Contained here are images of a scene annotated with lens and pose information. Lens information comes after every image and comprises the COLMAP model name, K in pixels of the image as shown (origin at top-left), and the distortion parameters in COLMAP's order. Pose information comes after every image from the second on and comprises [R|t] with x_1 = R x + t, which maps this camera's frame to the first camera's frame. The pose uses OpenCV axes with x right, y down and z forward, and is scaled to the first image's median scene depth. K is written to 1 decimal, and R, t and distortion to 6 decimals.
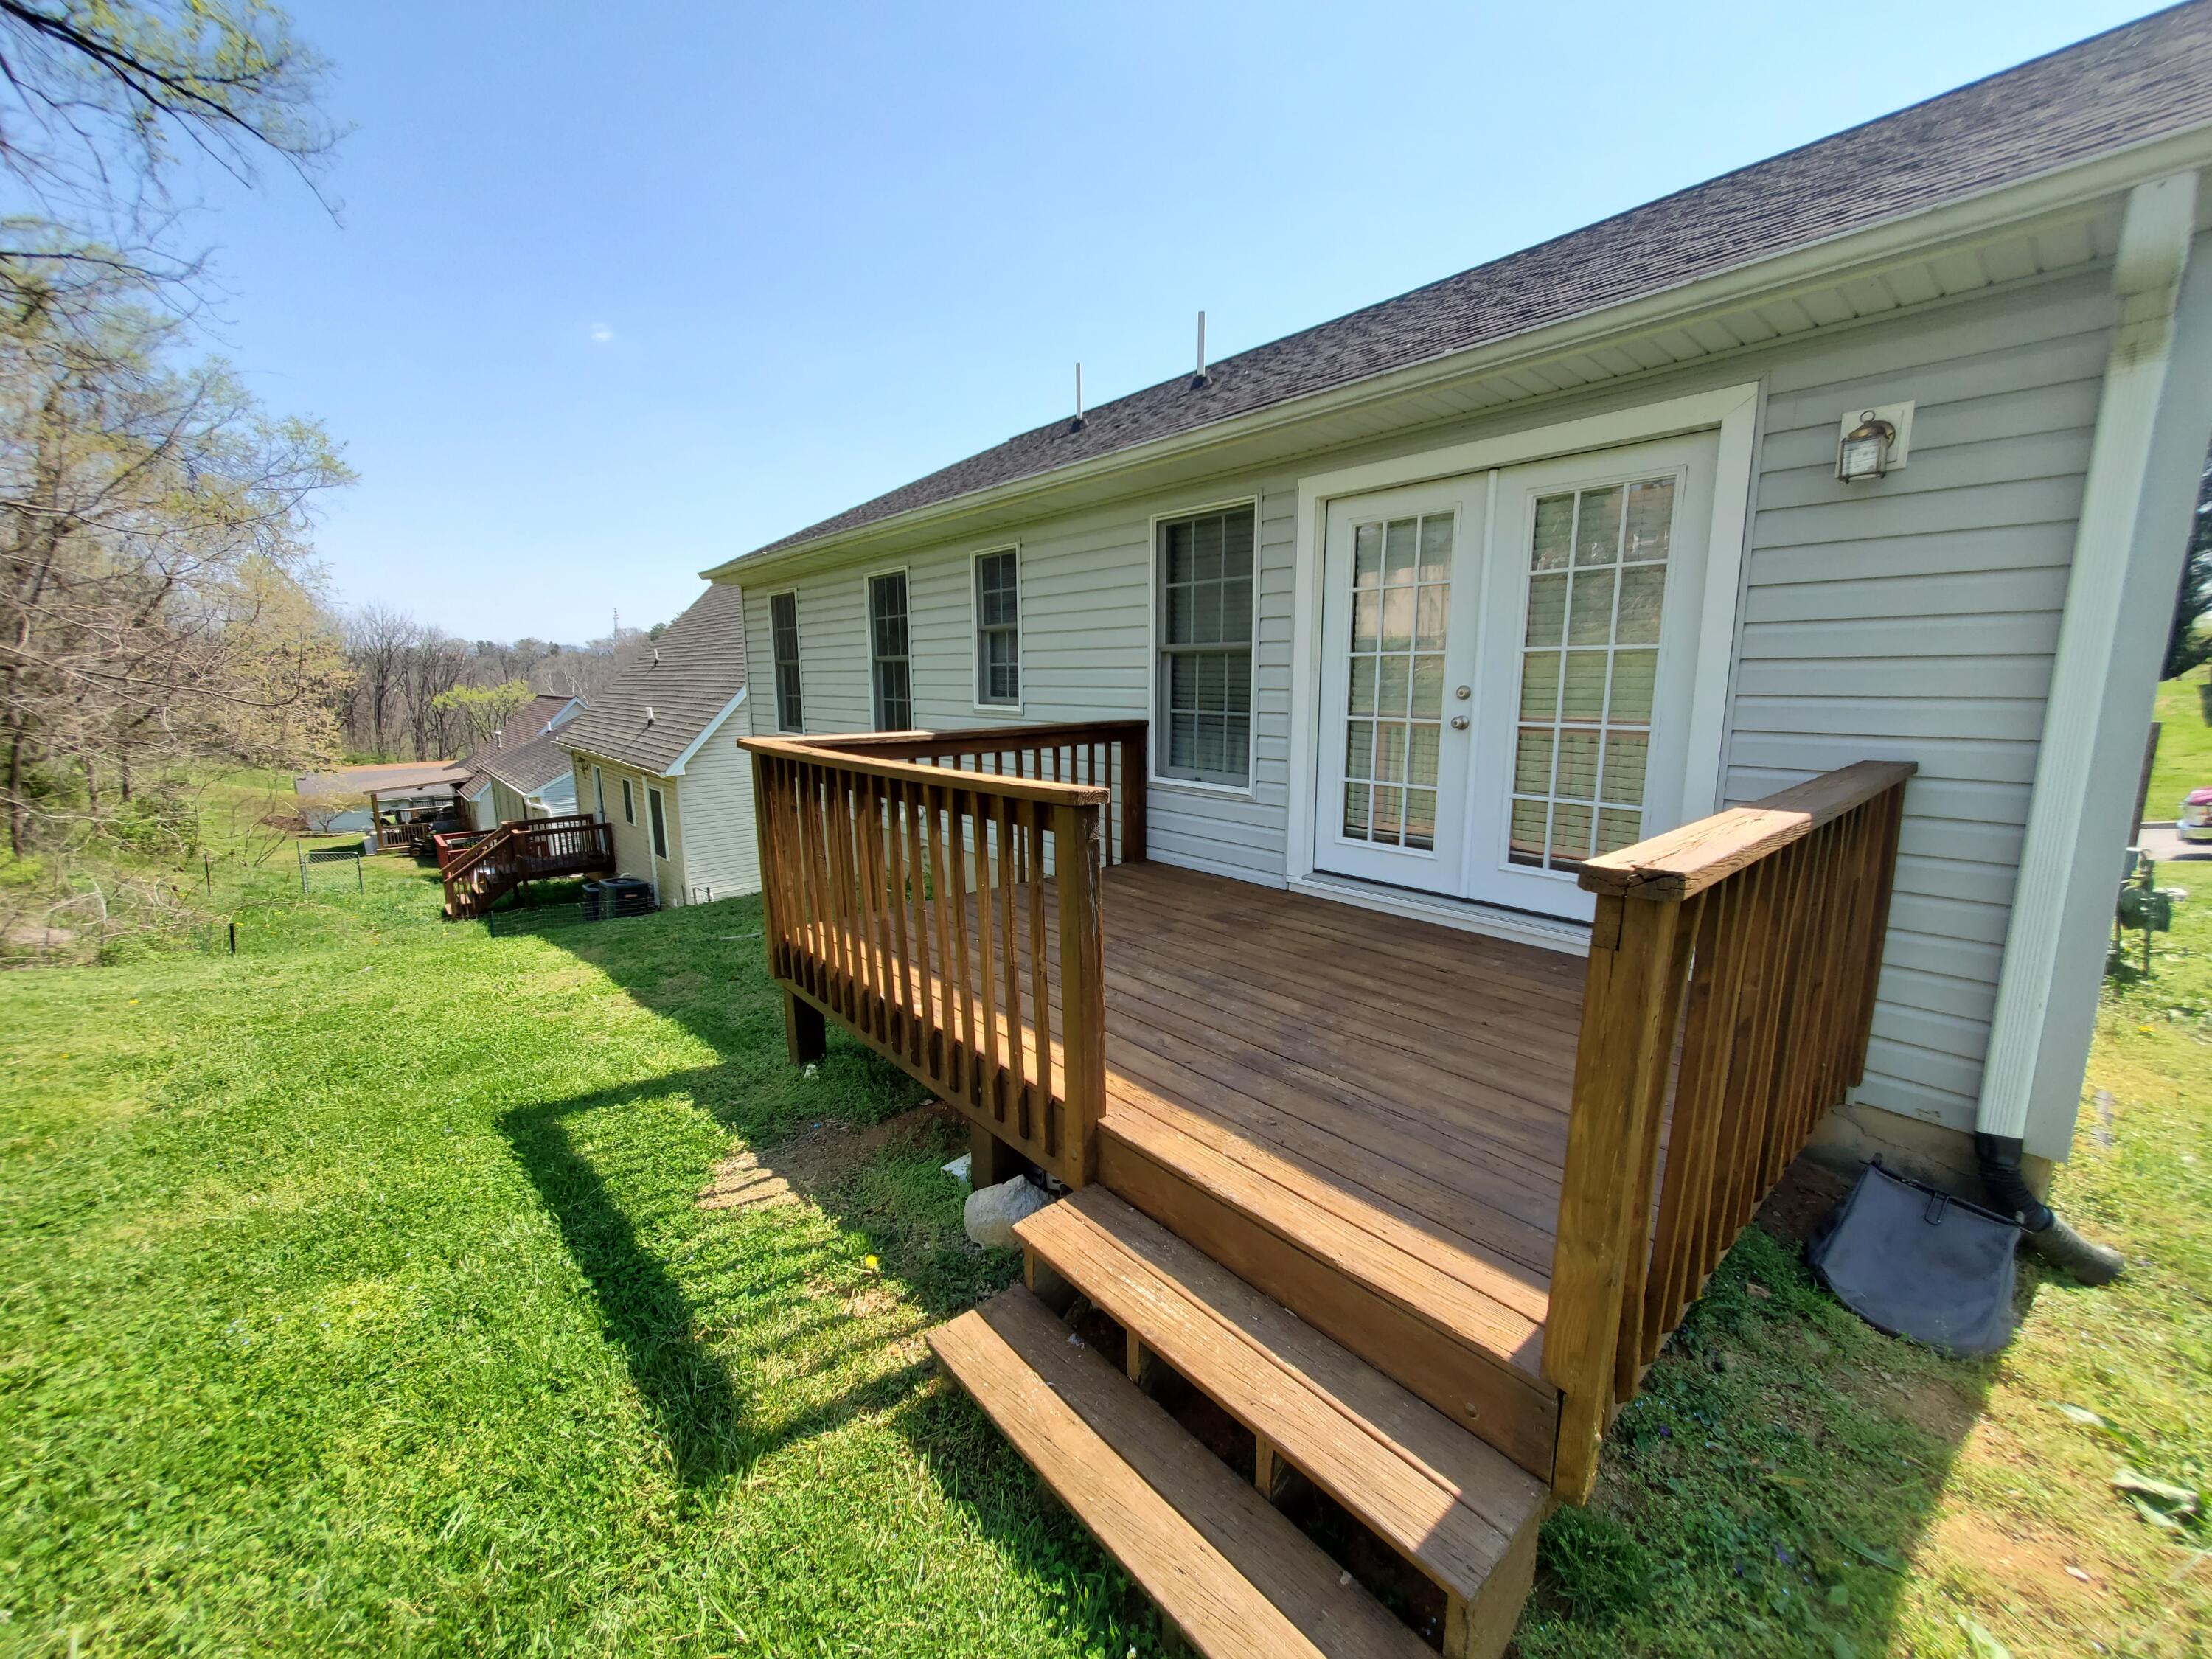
lens RADIAL K [[879.9, 0, 1103.9], [0, 879.9, 828.5], [0, 0, 1]] dist [0.003879, 0.000566]
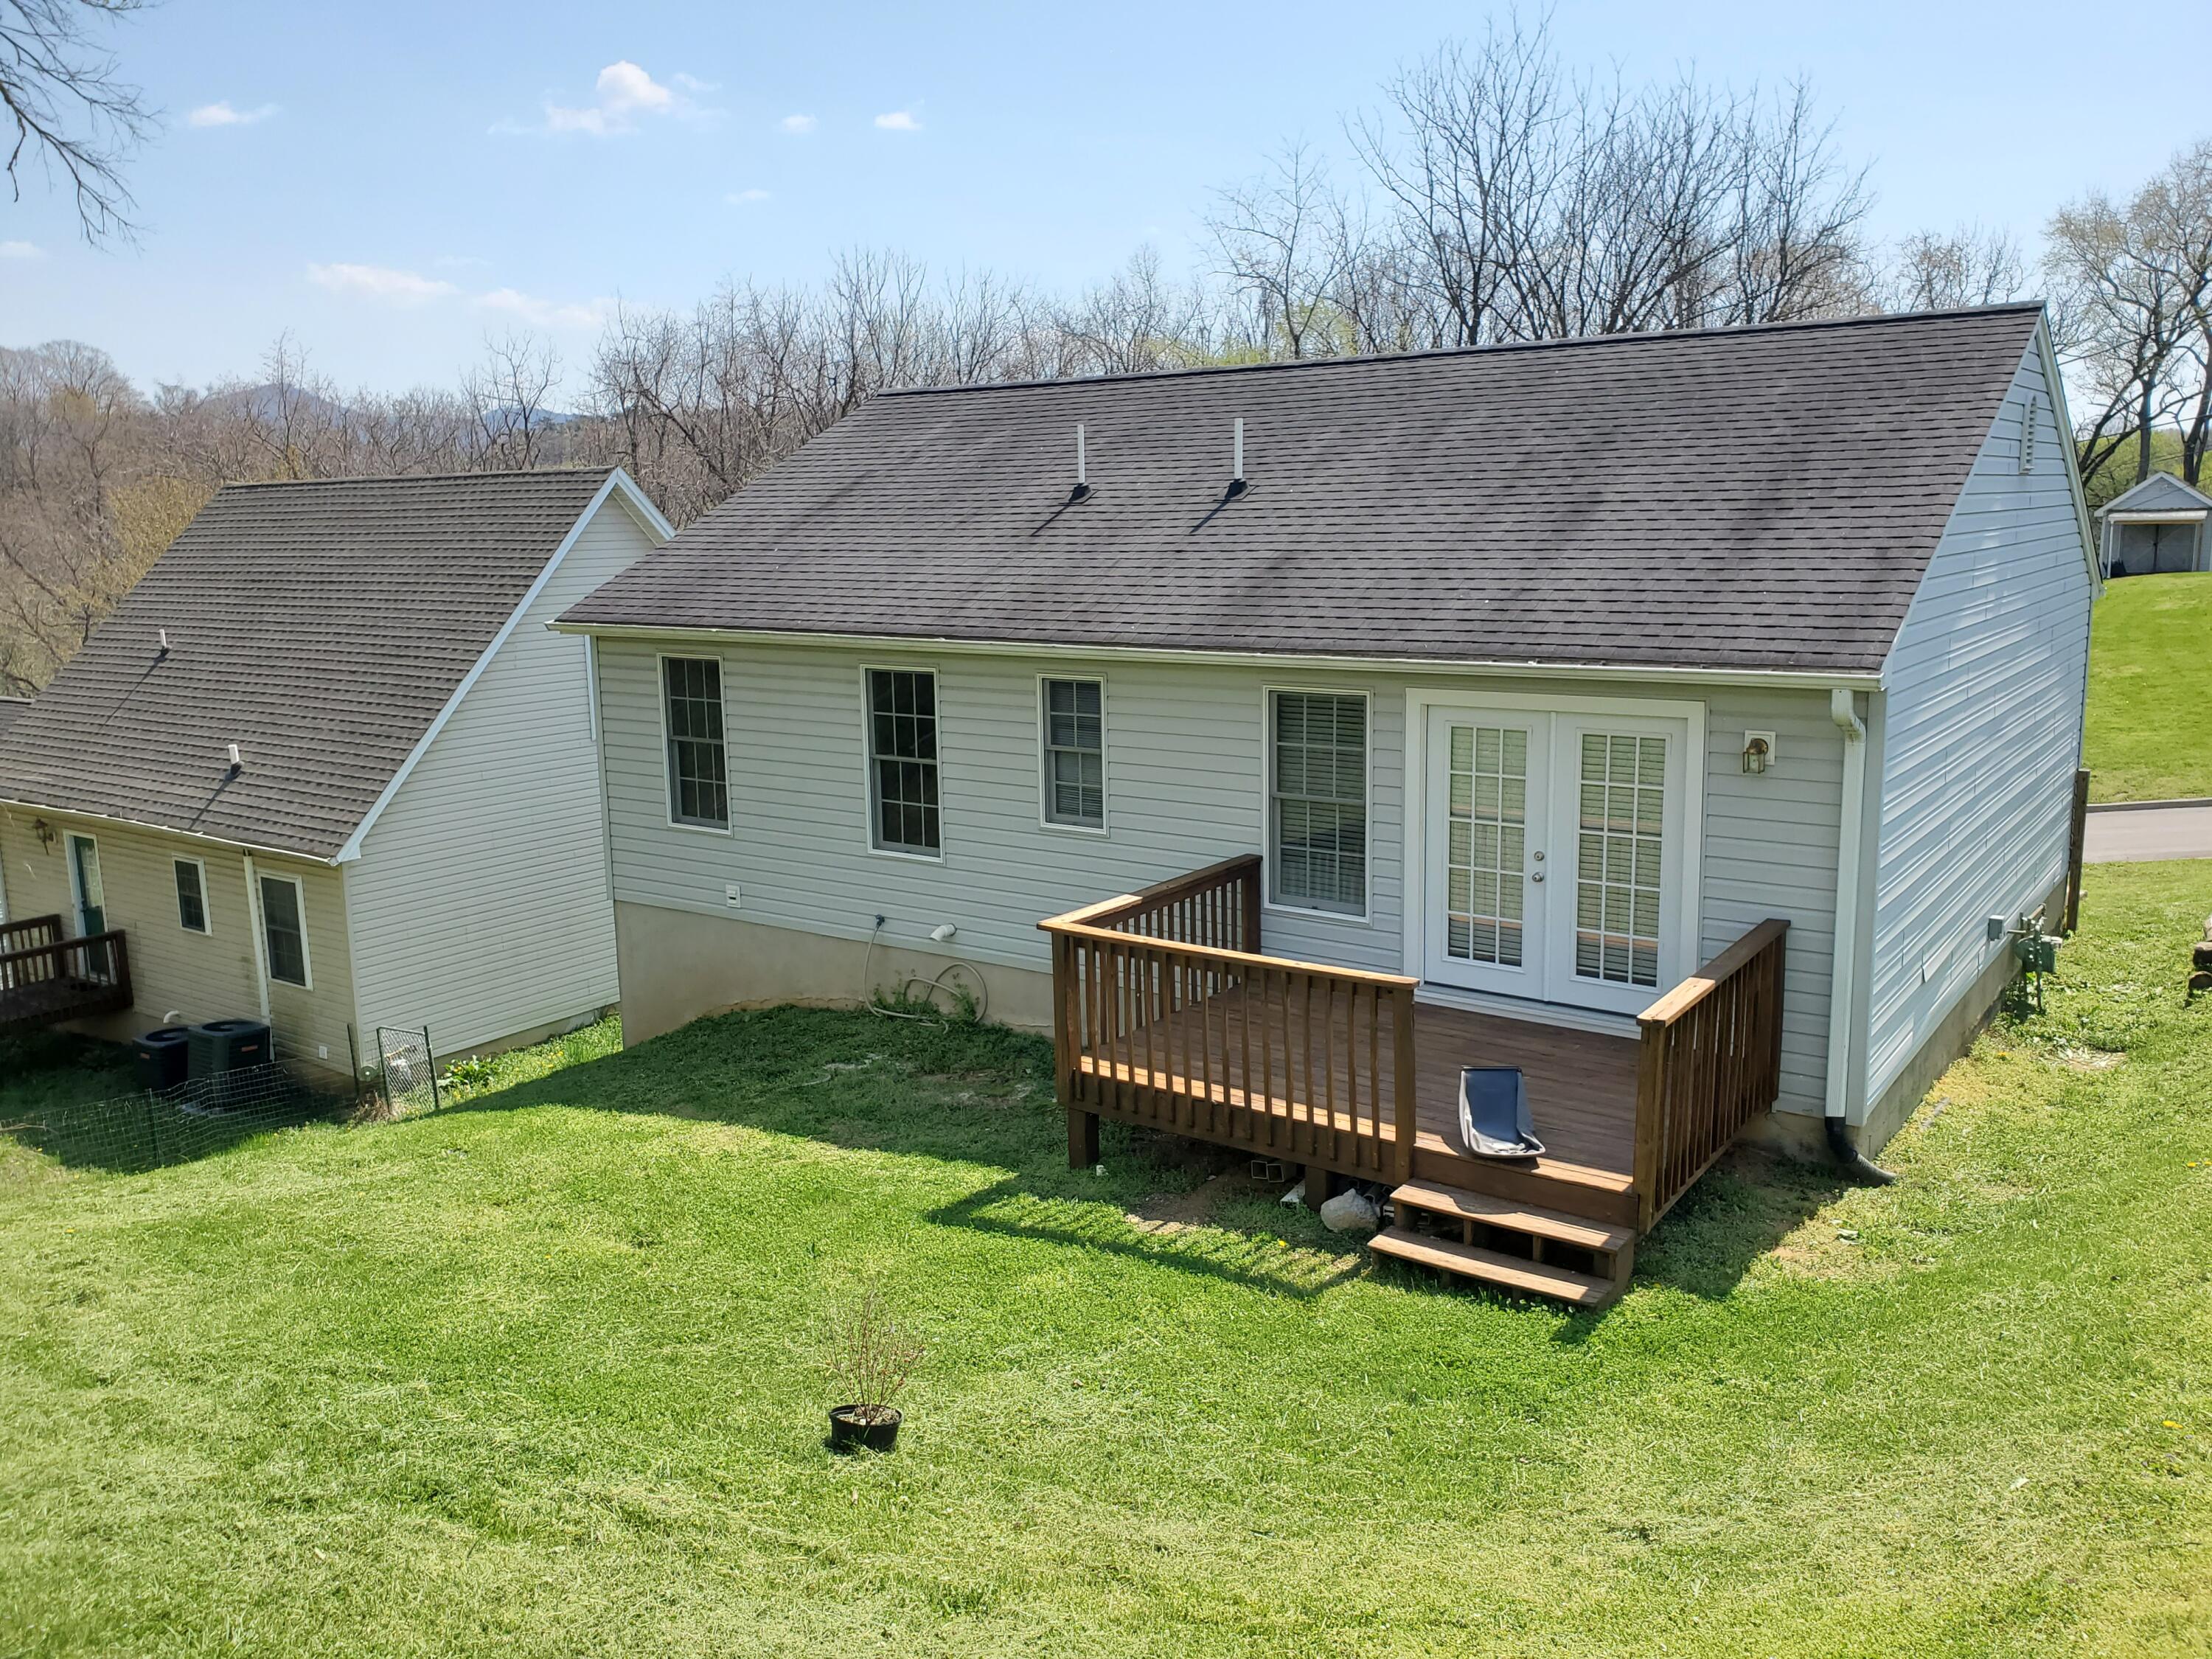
lens RADIAL K [[1695.3, 0, 1121.4], [0, 1695.3, 825.4], [0, 0, 1]] dist [0.051450, -0.043421]
pose [[0.971294, -0.054142, 0.231637, -0.921274], [0.053346, 0.998529, 0.009704, -0.282119], [-0.231822, 0.002931, 0.972754, -1.580963]]
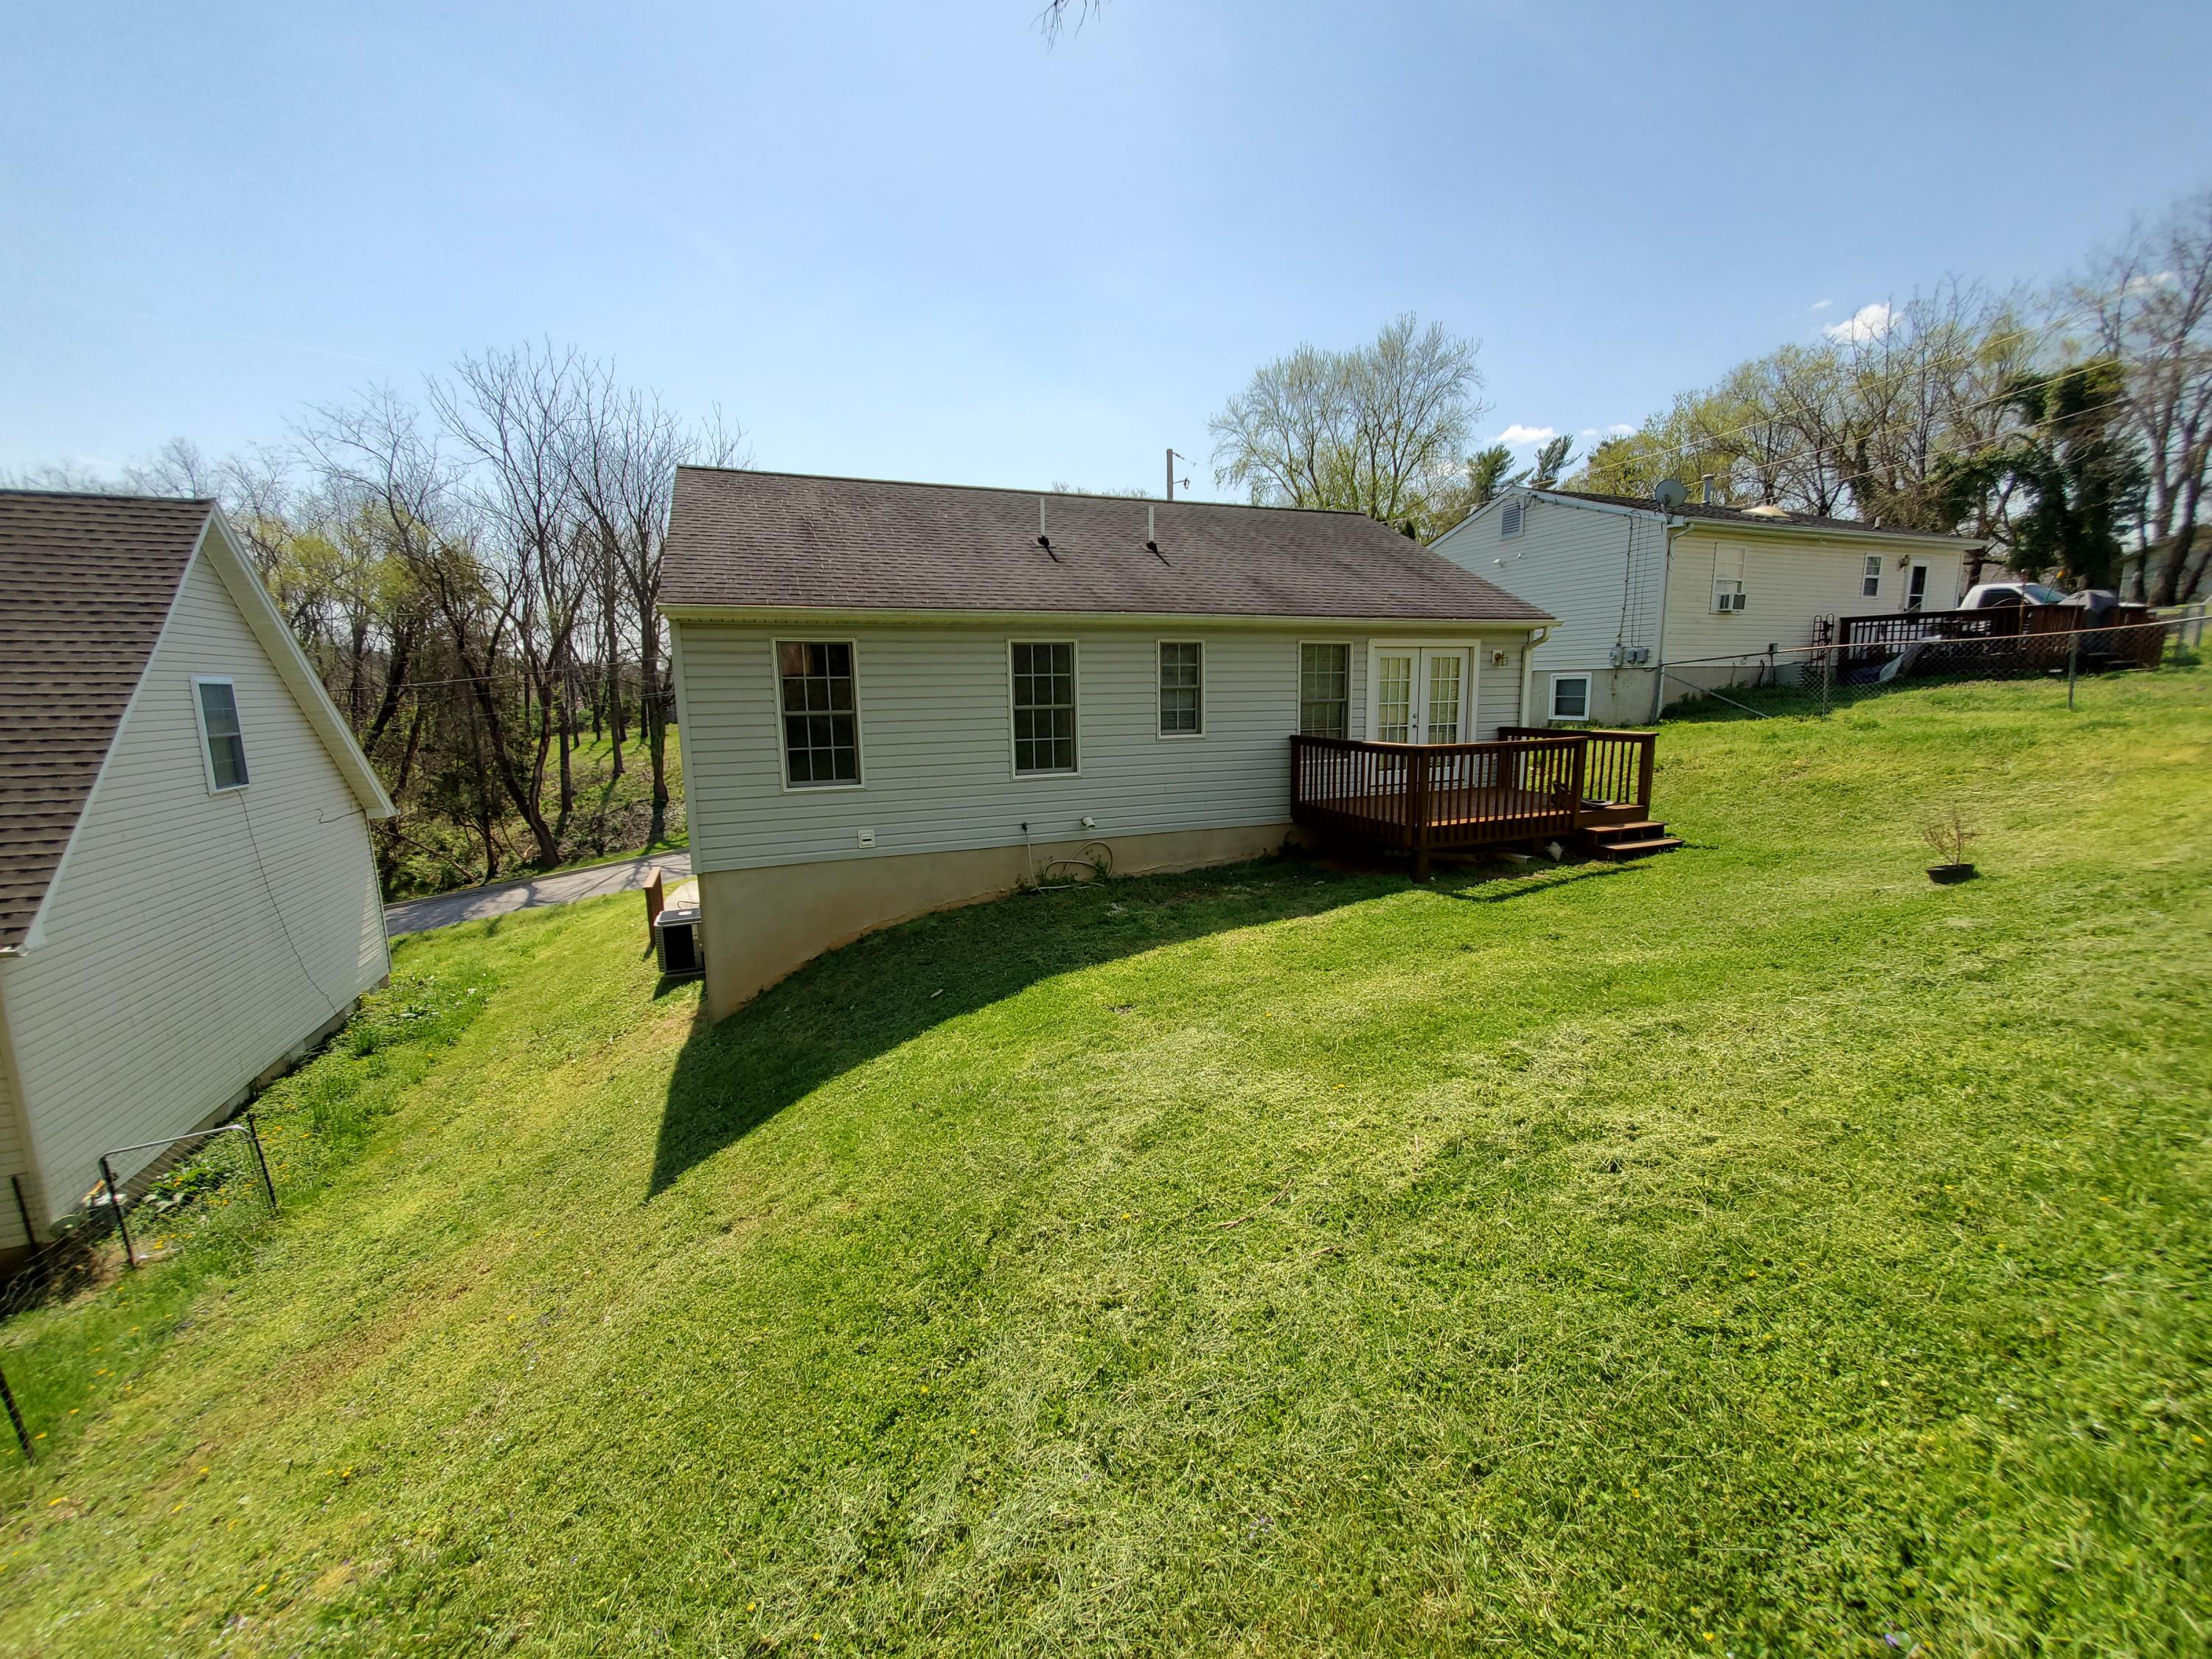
lens RADIAL K [[879.9, 0, 1093.5], [0, 879.9, 830.8], [0, 0, 1]] dist [0.003879, 0.000566]
pose [[0.330636, -0.151222, 0.931564, -3.068460], [0.179840, 0.979087, 0.095107, -0.269986], [-0.926465, 0.136087, 0.350917, 1.080994]]
